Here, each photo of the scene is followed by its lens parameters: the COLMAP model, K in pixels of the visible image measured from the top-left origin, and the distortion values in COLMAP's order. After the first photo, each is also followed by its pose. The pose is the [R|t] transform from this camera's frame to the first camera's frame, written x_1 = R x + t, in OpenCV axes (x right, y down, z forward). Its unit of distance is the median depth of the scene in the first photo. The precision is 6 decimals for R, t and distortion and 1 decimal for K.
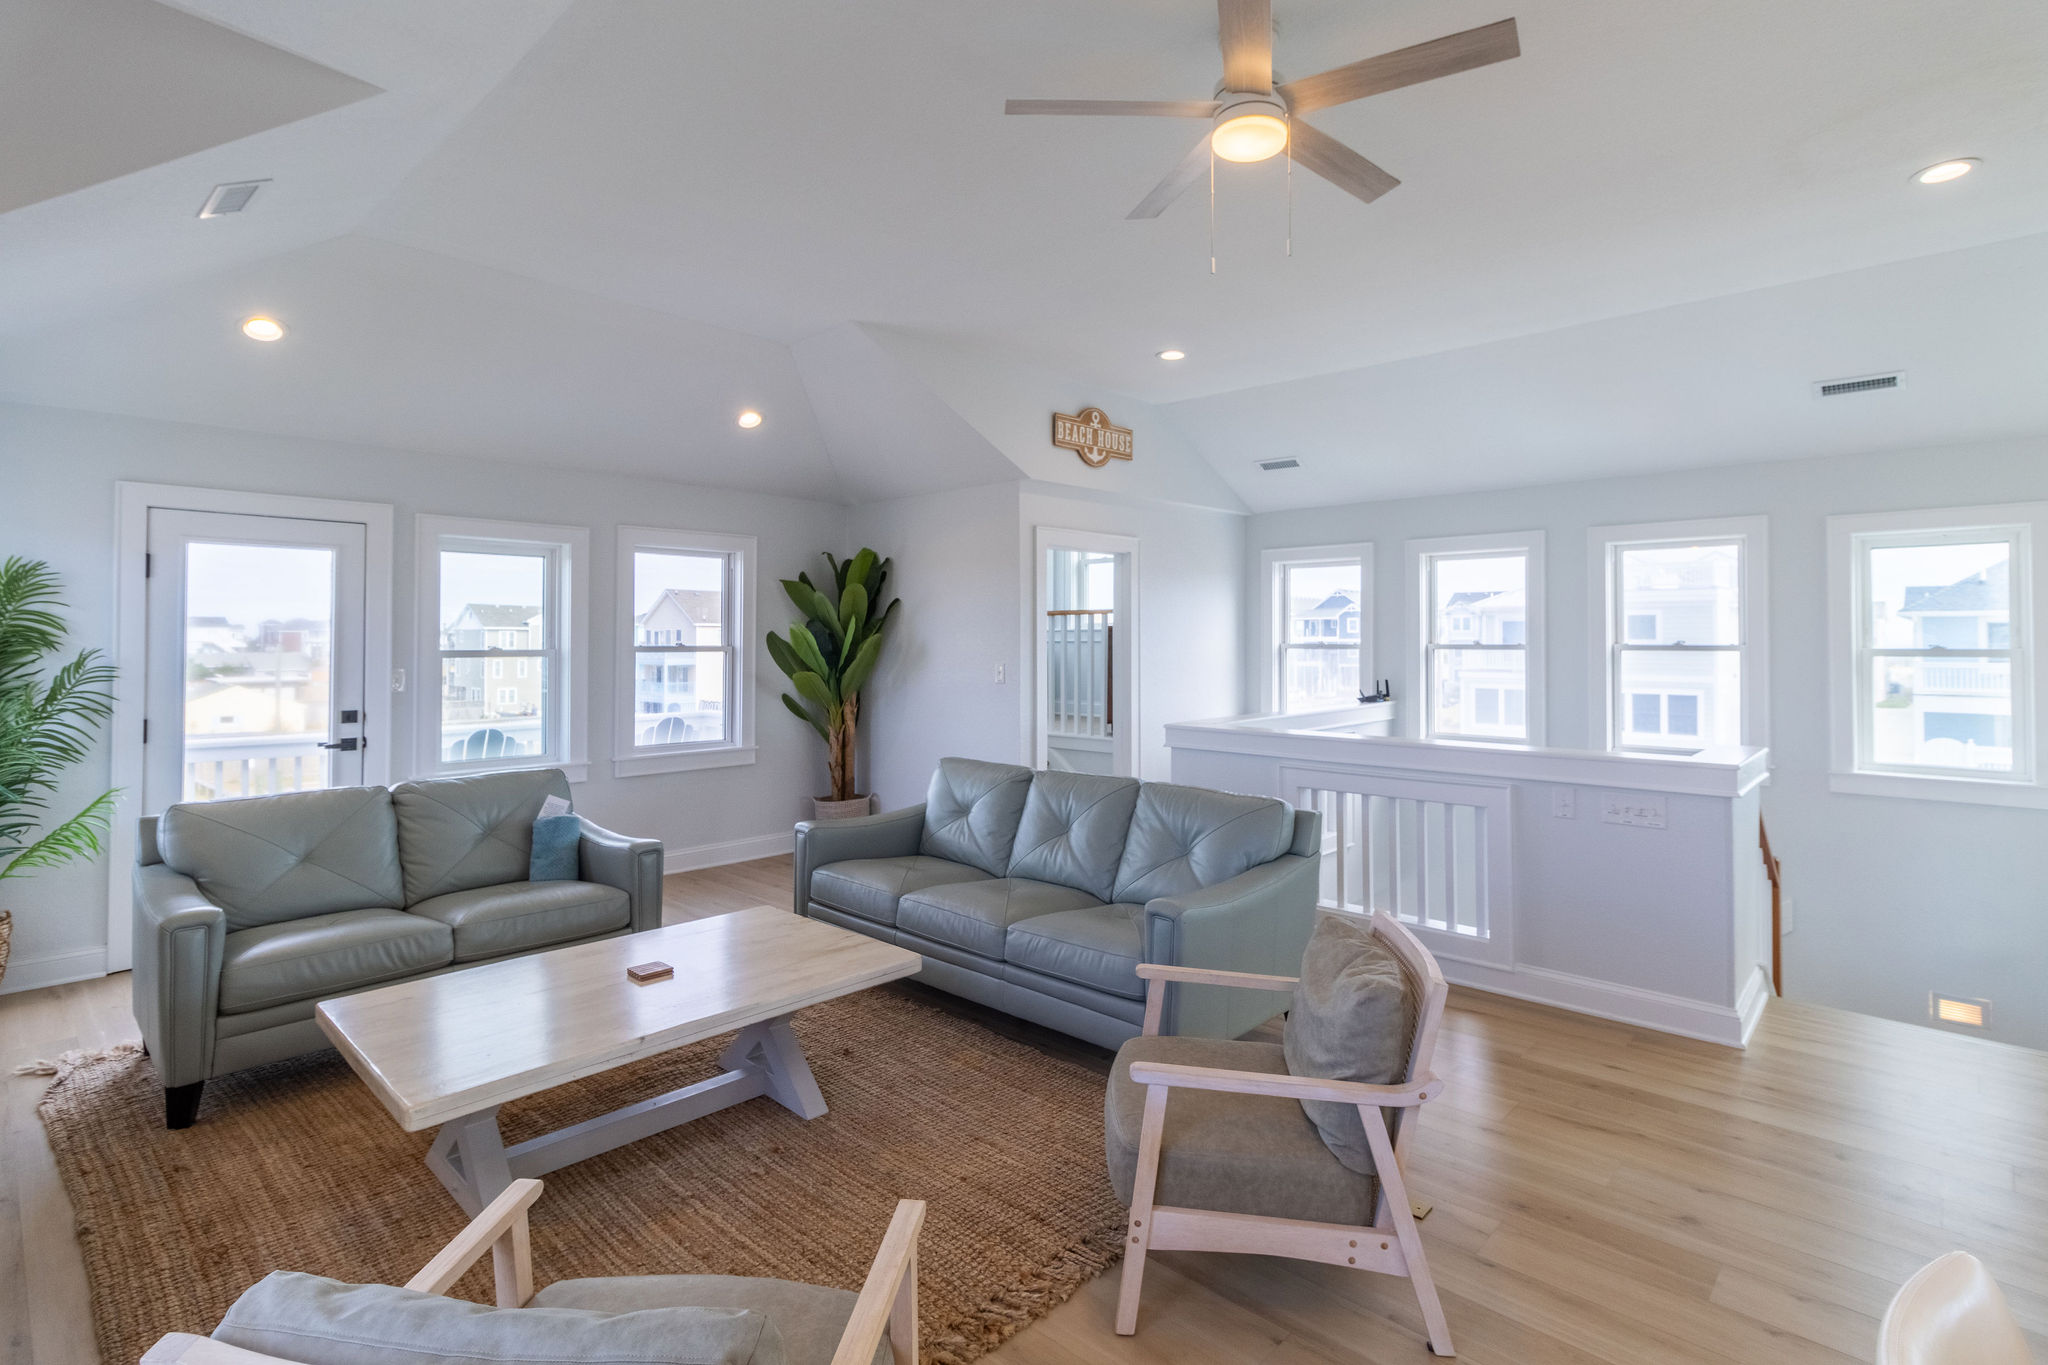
lens RADIAL K [[973.5, 0, 1063.2], [0, 973.5, 680.7], [0, 0, 1]] dist [-0.002054, -0.000764]
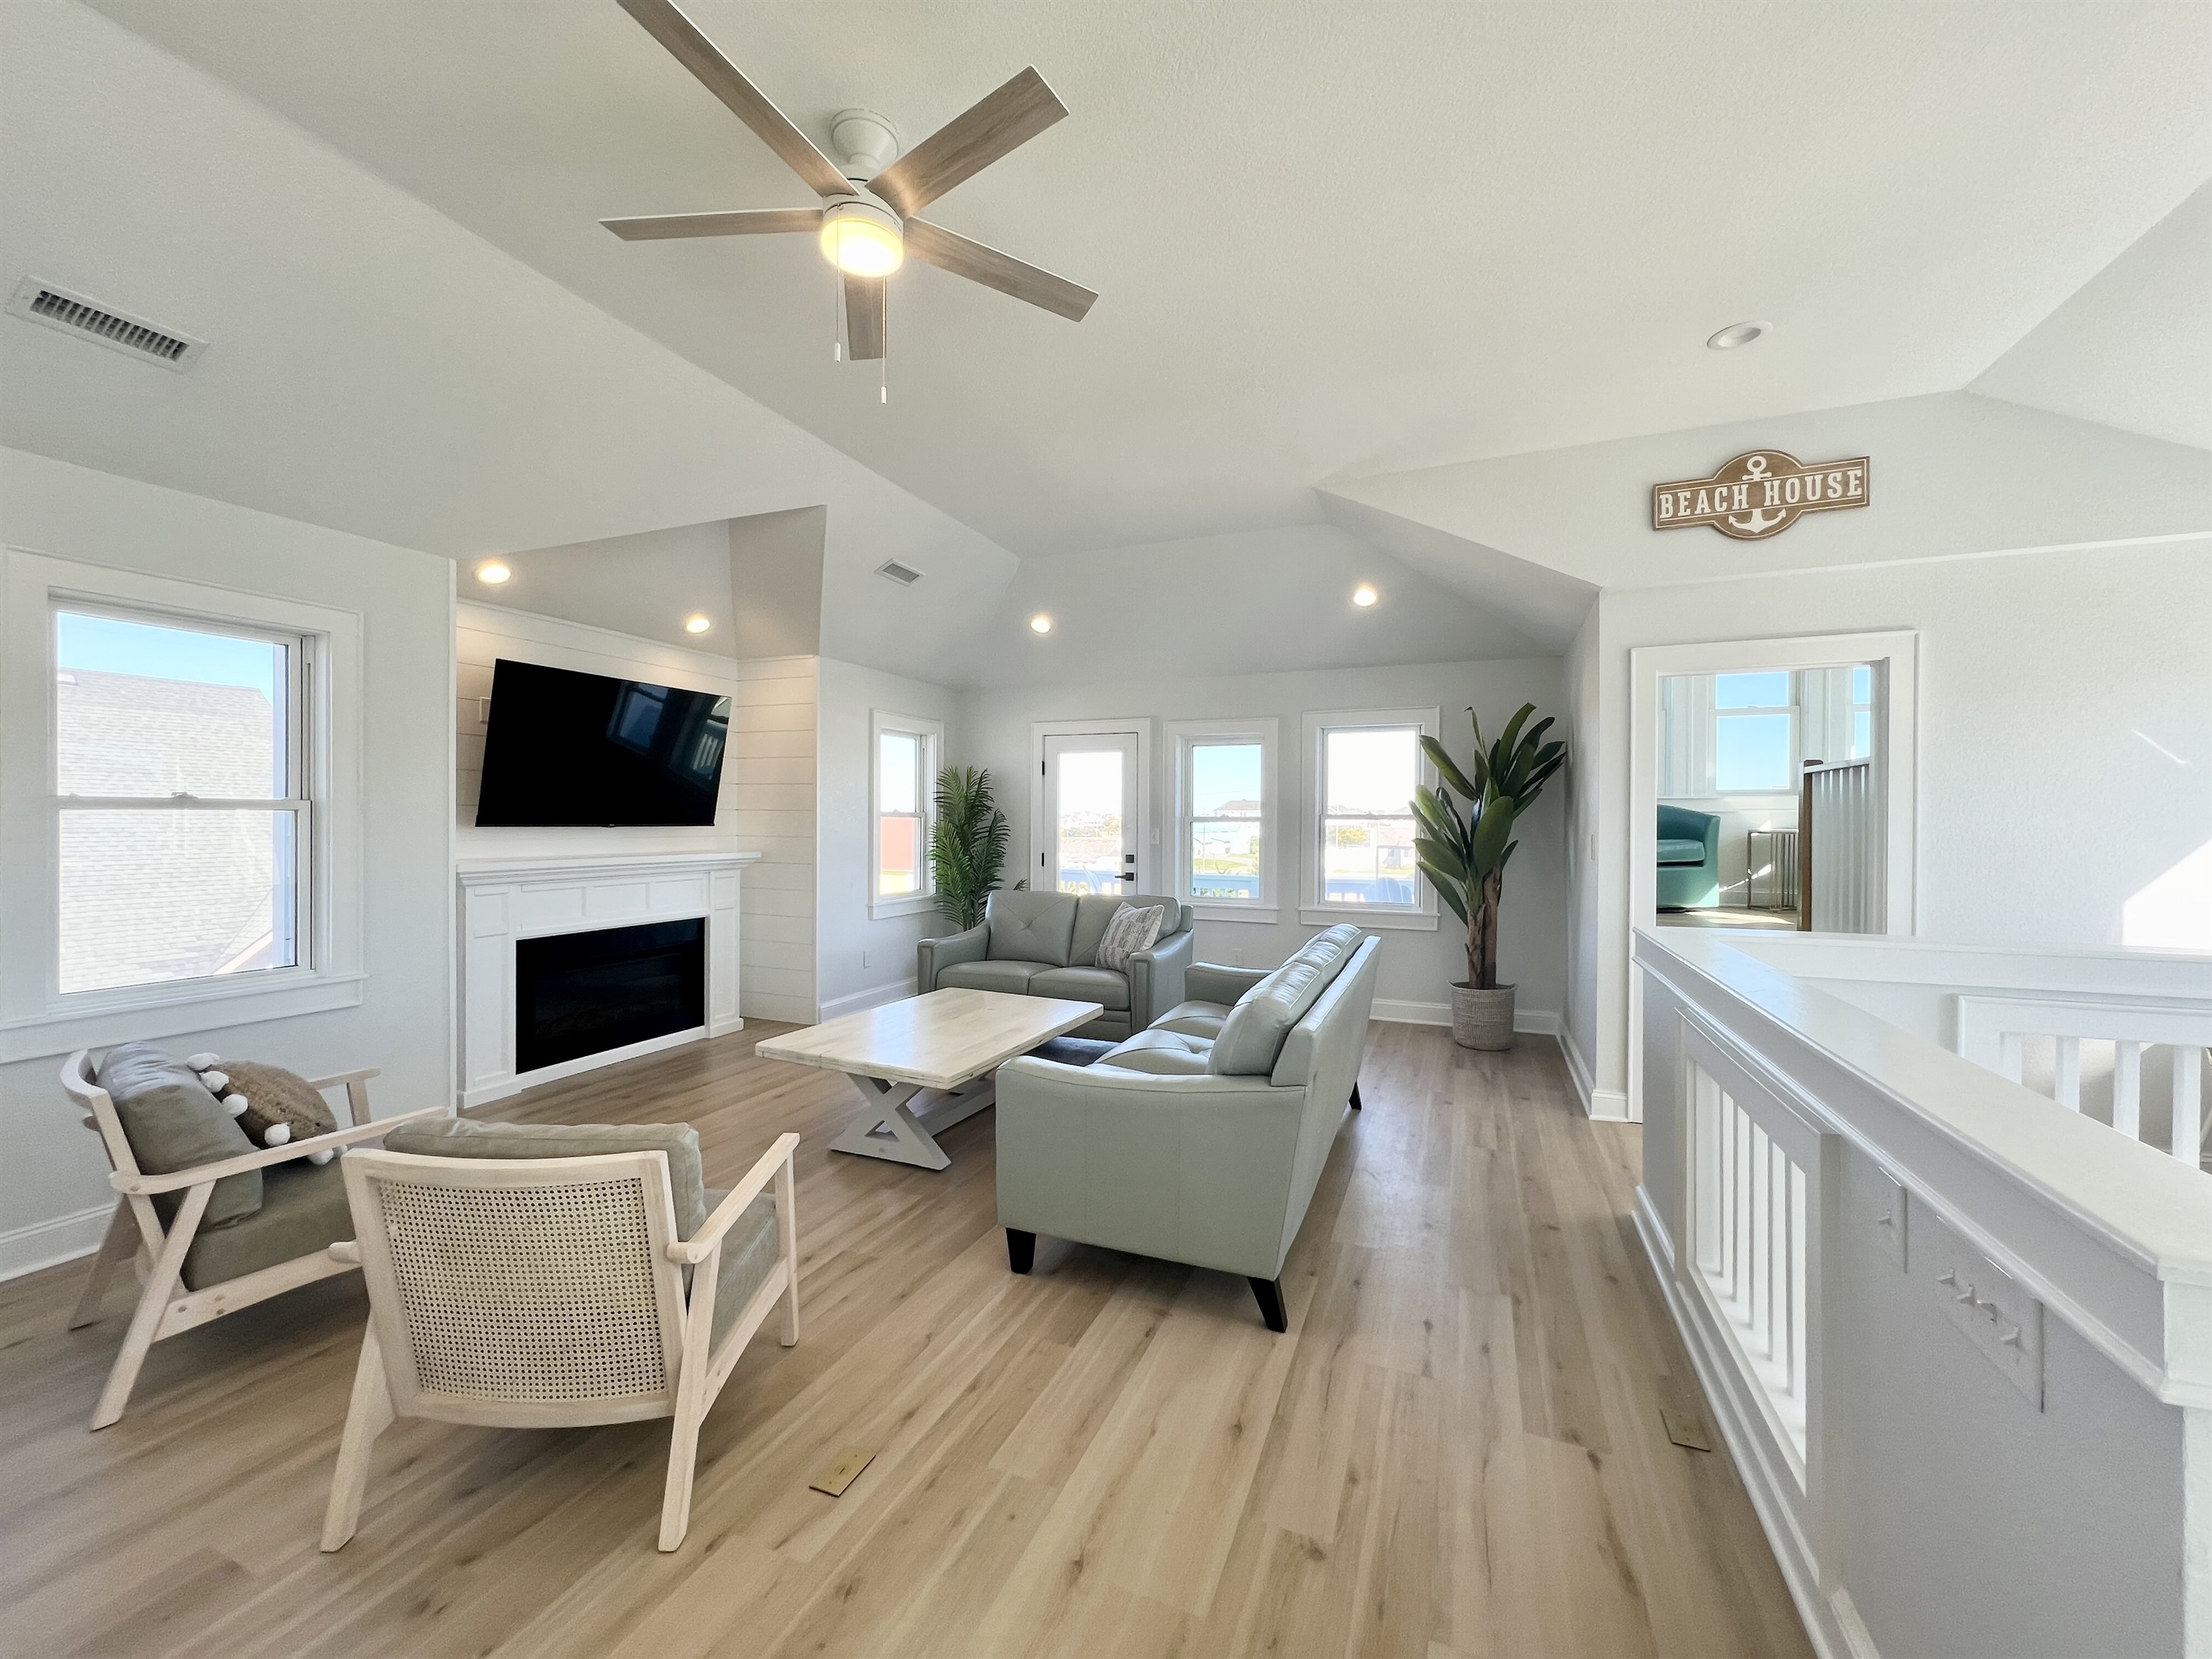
lens RADIAL K [[868.7, 0, 1106.0], [0, 868.7, 829.5], [0, 0, 1]] dist [-0.000379, -0.000046]
pose [[0.340045, 0.020979, -0.940175, 0.445588], [-0.042523, 0.999072, 0.006913, -0.013935], [0.939447, 0.037629, 0.340621, 0.418143]]
